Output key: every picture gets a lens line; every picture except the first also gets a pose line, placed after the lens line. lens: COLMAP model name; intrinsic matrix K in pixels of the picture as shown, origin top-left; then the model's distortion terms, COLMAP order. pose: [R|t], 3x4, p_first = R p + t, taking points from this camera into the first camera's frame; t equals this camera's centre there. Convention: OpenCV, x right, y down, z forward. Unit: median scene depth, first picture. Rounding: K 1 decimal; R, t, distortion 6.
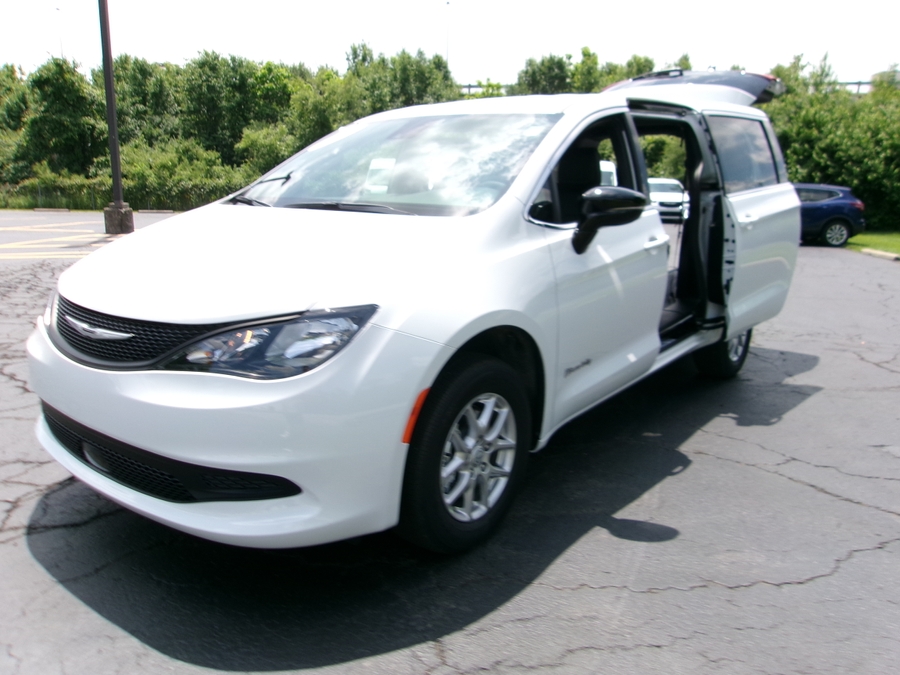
lens RADIAL K [[690.2, 0, 448.0], [0, 690.2, 335.0], [0, 0, 1]] dist [-0.022013, 0.041724]
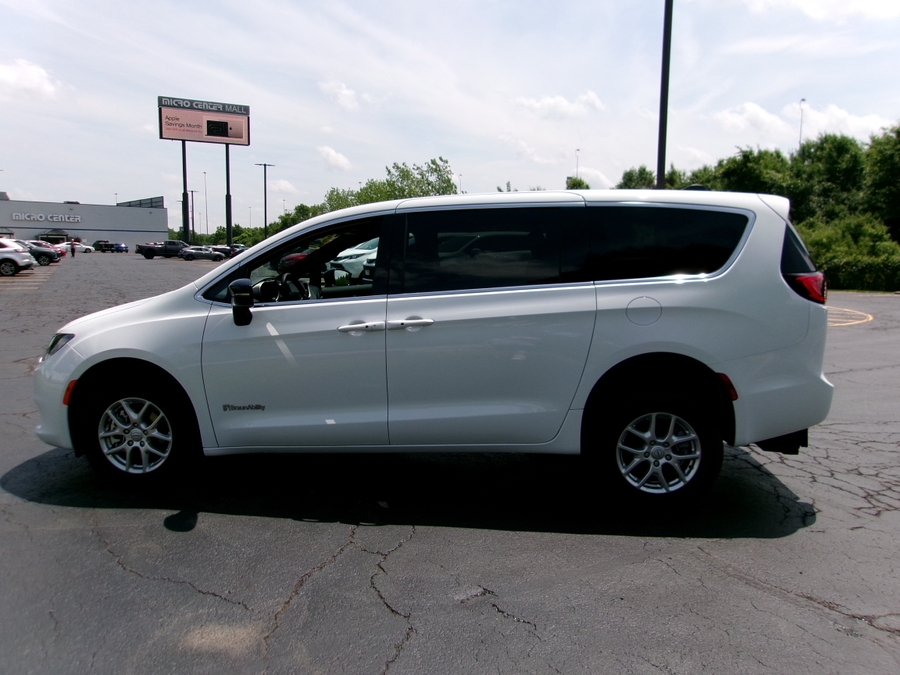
lens RADIAL K [[690.2, 0, 453.6], [0, 690.2, 338.5], [0, 0, 1]] dist [-0.022013, 0.041724]
pose [[0.542670, 0.091031, -0.834999, 0.130352], [-0.175446, 0.984466, -0.006697, -0.012865], [0.821419, 0.150131, 0.550211, 0.048227]]
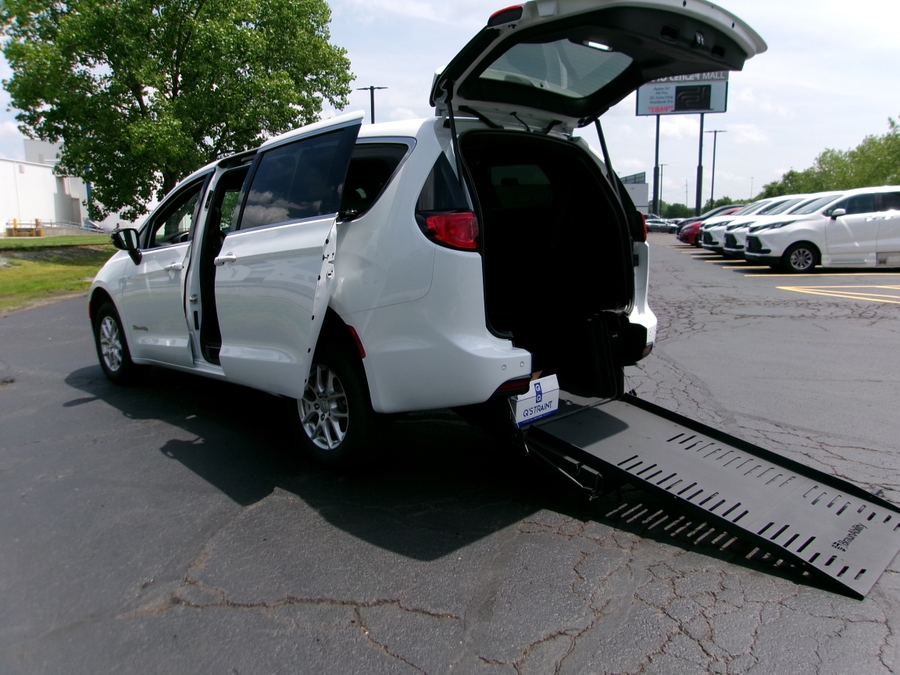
lens RADIAL K [[690.2, 0, 444.4], [0, 690.2, 334.2], [0, 0, 1]] dist [-0.022013, 0.041724]
pose [[-0.118630, 0.137013, -0.983440, 0.157004], [-0.199948, 0.966849, 0.158821, -0.032213], [0.972598, 0.215478, -0.087302, 0.162980]]
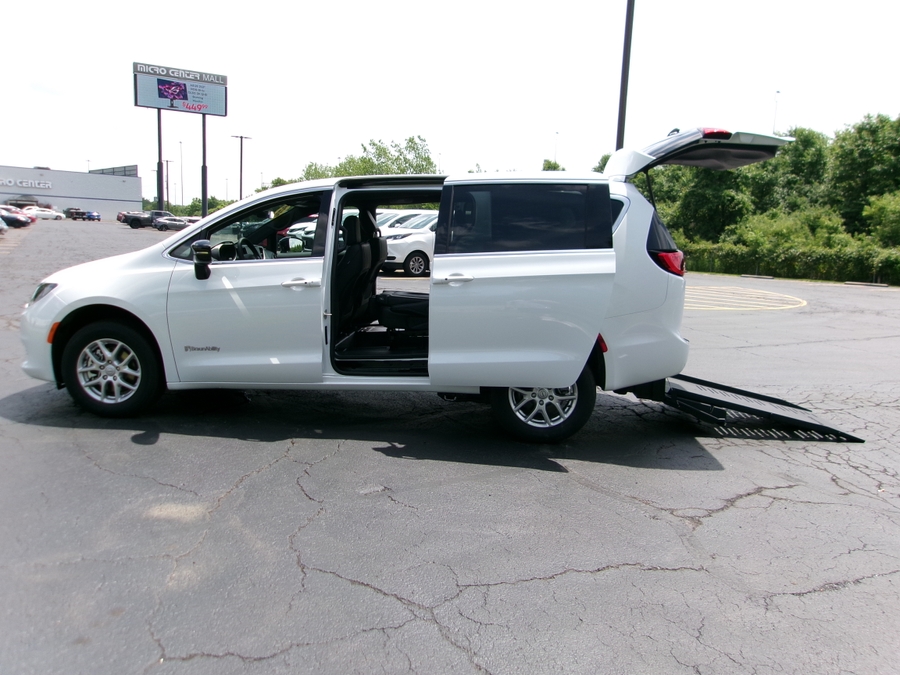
lens RADIAL K [[690.2, 0, 448.8], [0, 690.2, 339.7], [0, 0, 1]] dist [-0.022013, 0.041724]
pose [[0.563141, 0.132061, -0.815740, 0.155814], [-0.203792, 0.978853, 0.017780, -0.010367], [0.800837, 0.156229, 0.578145, 0.044251]]
